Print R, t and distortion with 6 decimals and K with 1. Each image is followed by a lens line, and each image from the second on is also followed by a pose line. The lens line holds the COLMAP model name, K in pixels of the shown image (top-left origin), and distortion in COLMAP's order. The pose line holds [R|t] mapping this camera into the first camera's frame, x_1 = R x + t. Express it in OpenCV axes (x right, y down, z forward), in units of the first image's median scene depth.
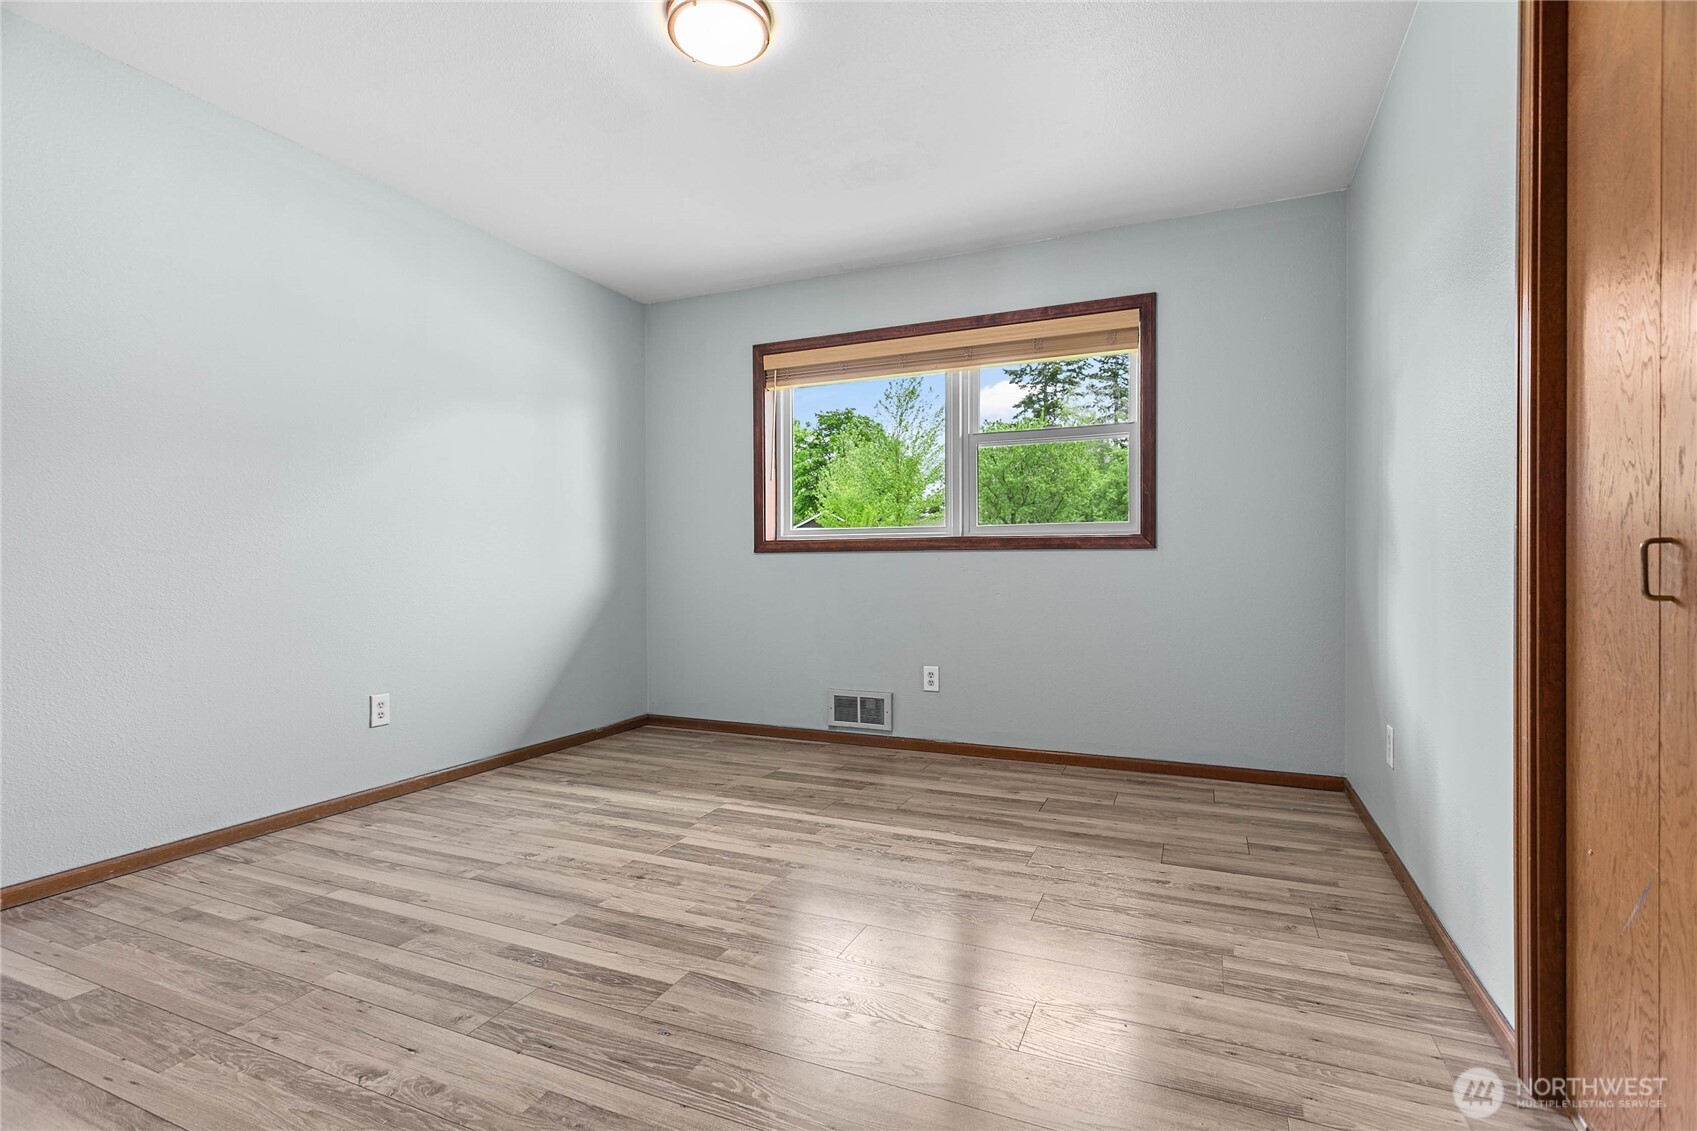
lens RADIAL K [[808.6, 0, 844.6], [0, 808.6, 571.1], [0, 0, 1]] dist [-0.001392, -0.000029]
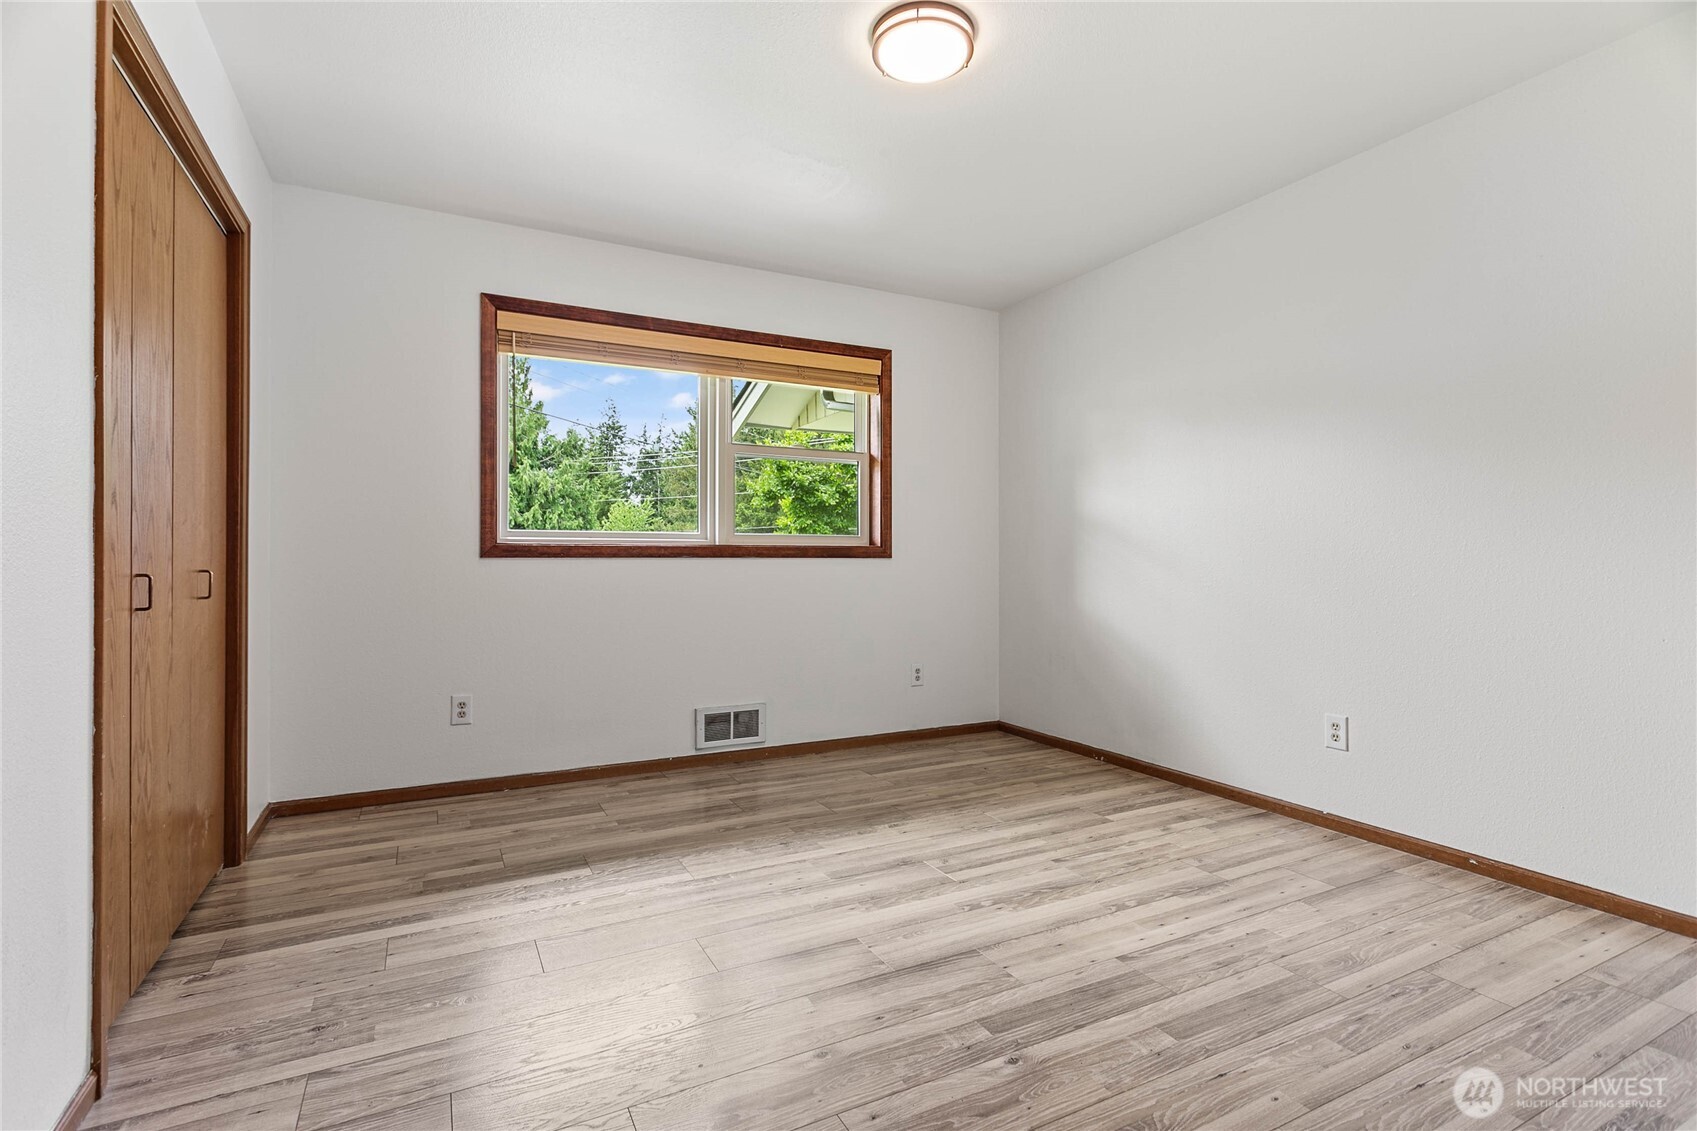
lens RADIAL K [[808.6, 0, 849.4], [0, 808.6, 559.4], [0, 0, 1]] dist [-0.001392, -0.000029]
pose [[0.620146, 0.011306, 0.784405, -0.612364], [0.012933, 0.999613, -0.024633, 0.003220], [-0.784380, 0.025421, 0.619760, 0.292581]]
